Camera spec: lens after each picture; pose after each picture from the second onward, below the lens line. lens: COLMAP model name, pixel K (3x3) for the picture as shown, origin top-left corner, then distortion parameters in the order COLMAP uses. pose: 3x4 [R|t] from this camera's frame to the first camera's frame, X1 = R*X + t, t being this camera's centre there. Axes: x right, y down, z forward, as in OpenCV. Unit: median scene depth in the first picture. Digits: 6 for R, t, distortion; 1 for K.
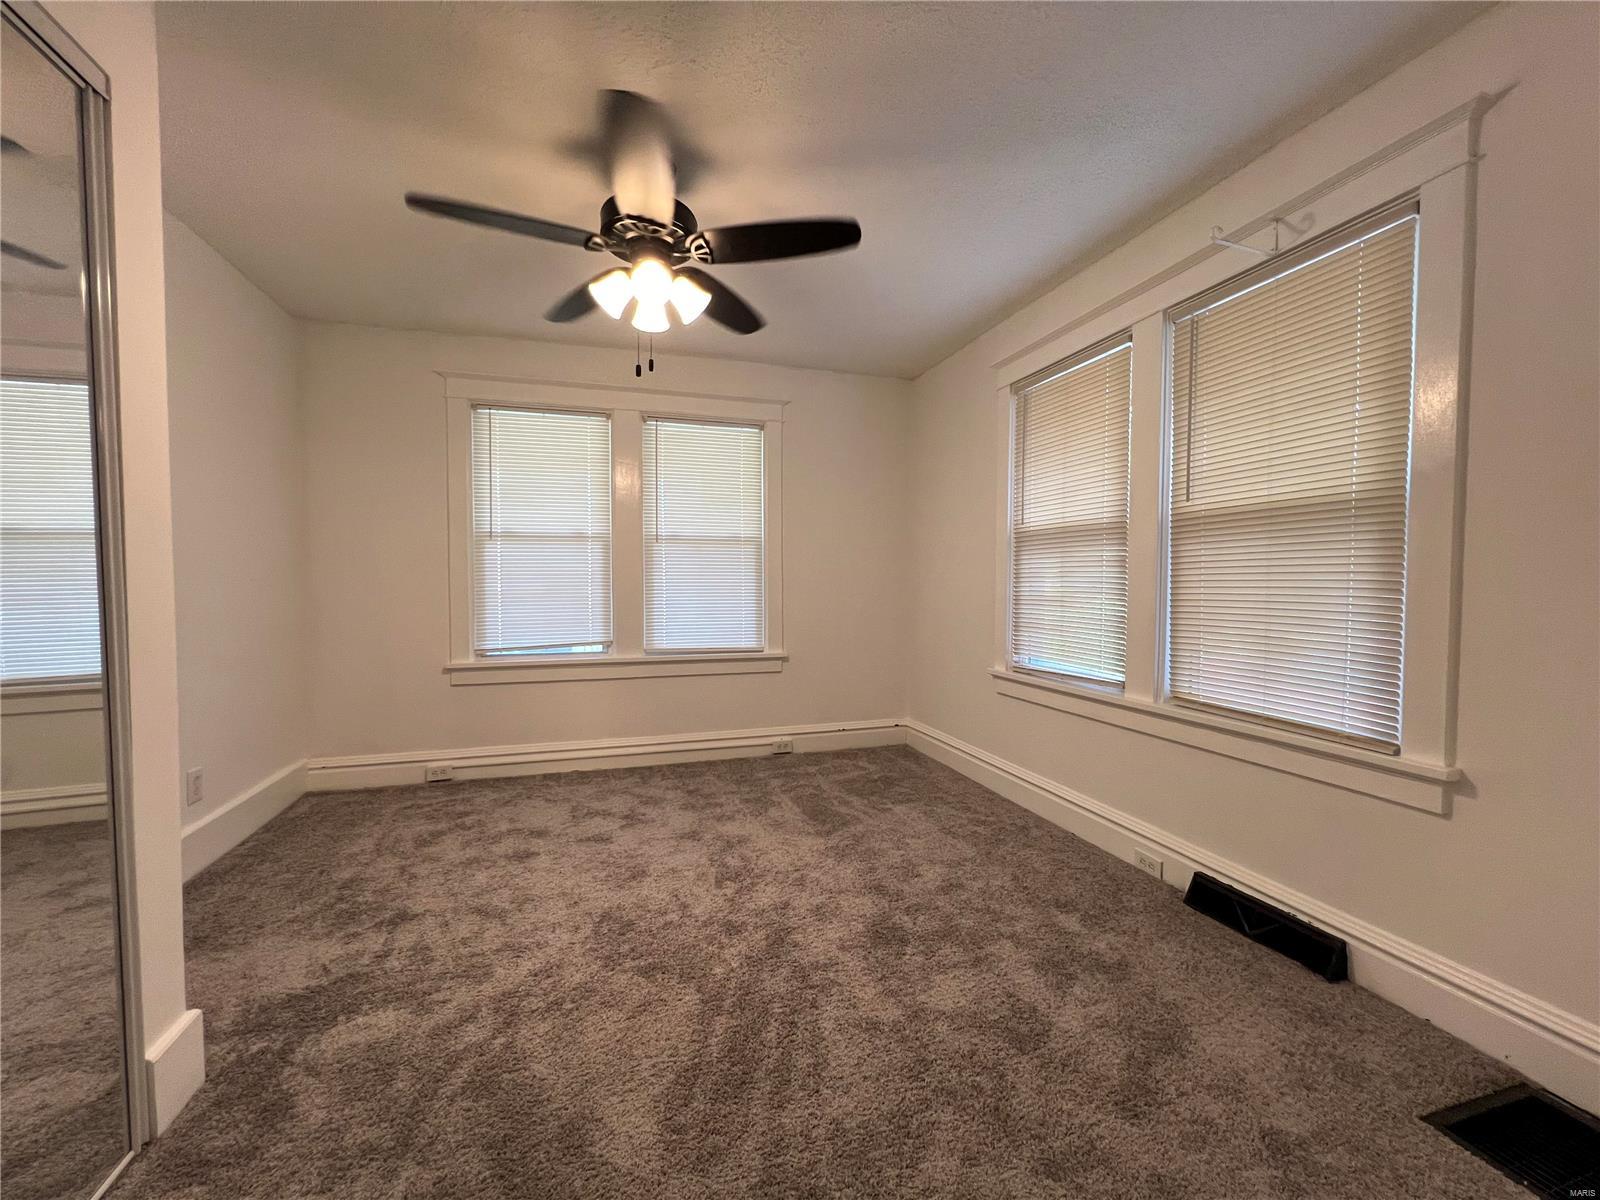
lens RADIAL K [[640.8, 0, 800.0], [0, 640.8, 600.0], [0, 0, 1]] dist [-0.001100, -0.000187]
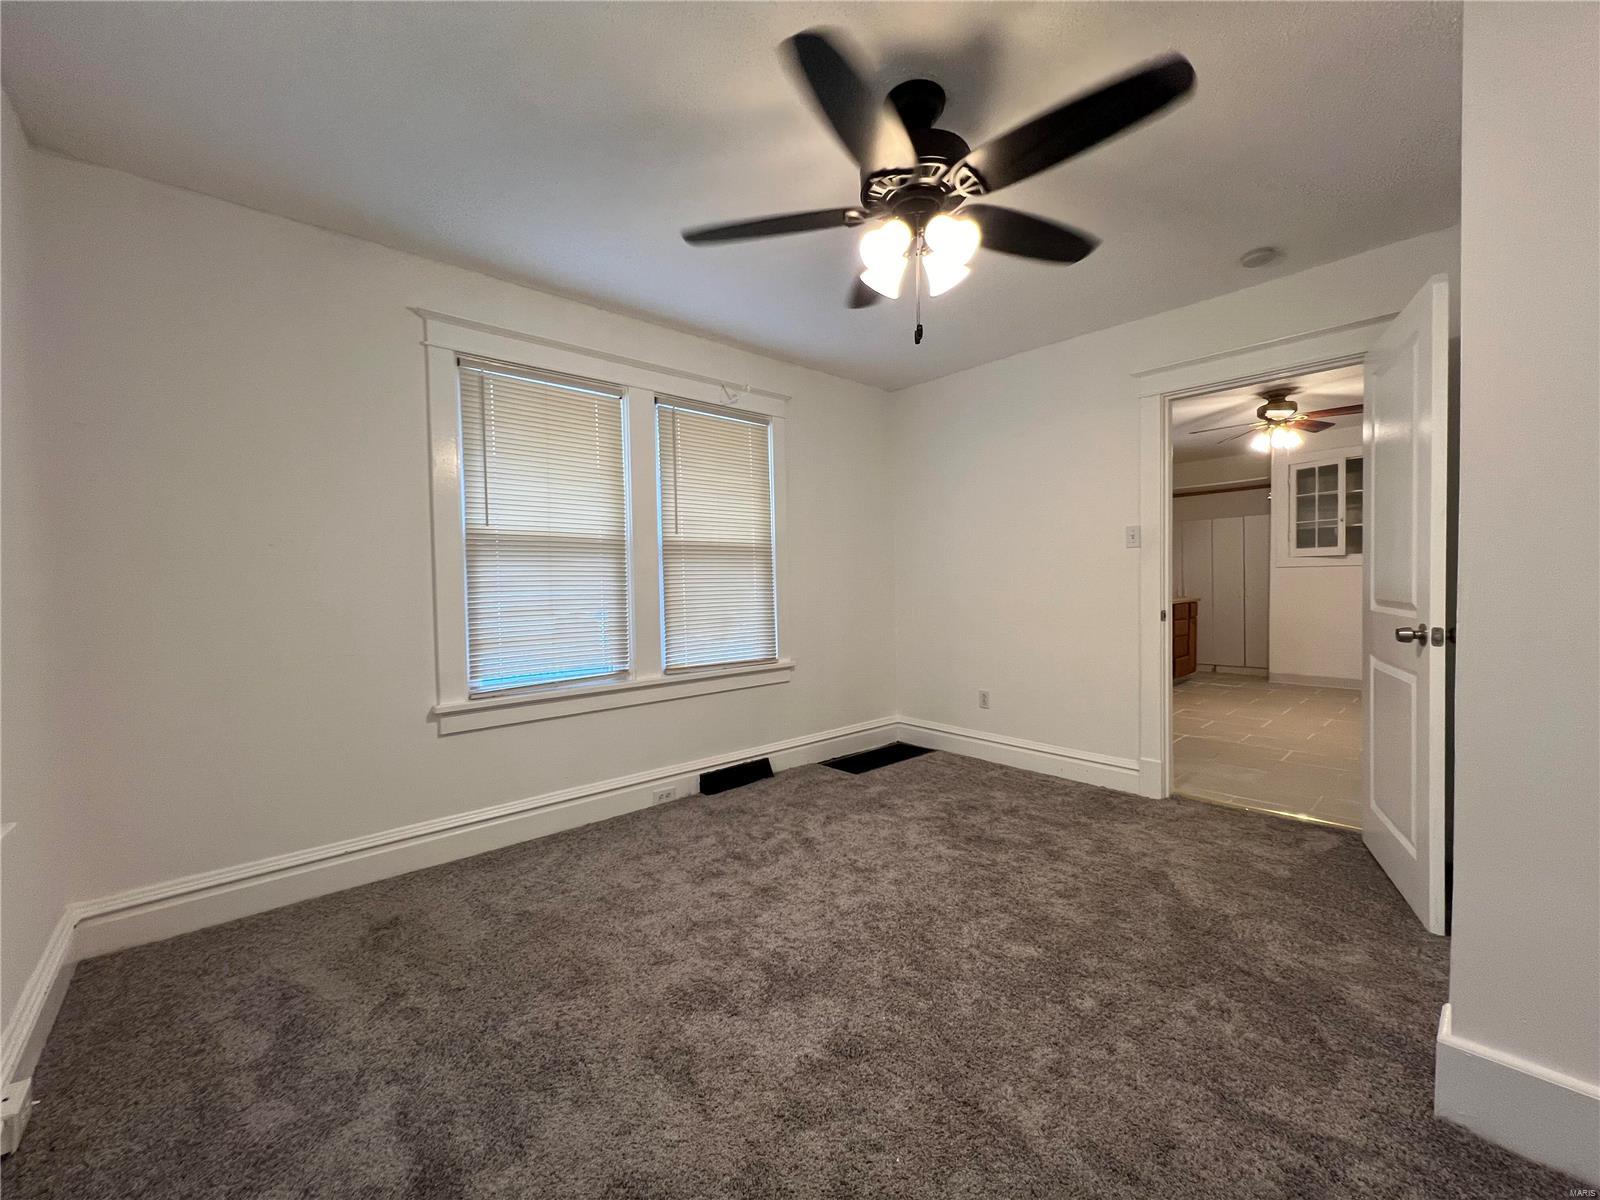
lens RADIAL K [[640.8, 0, 800.0], [0, 640.8, 600.0], [0, 0, 1]] dist [-0.001100, -0.000187]
pose [[-0.406040, -0.009429, 0.913807, -0.844844], [0.050733, 0.998172, 0.032842, -0.033905], [-0.912446, 0.059695, -0.404819, 1.316865]]
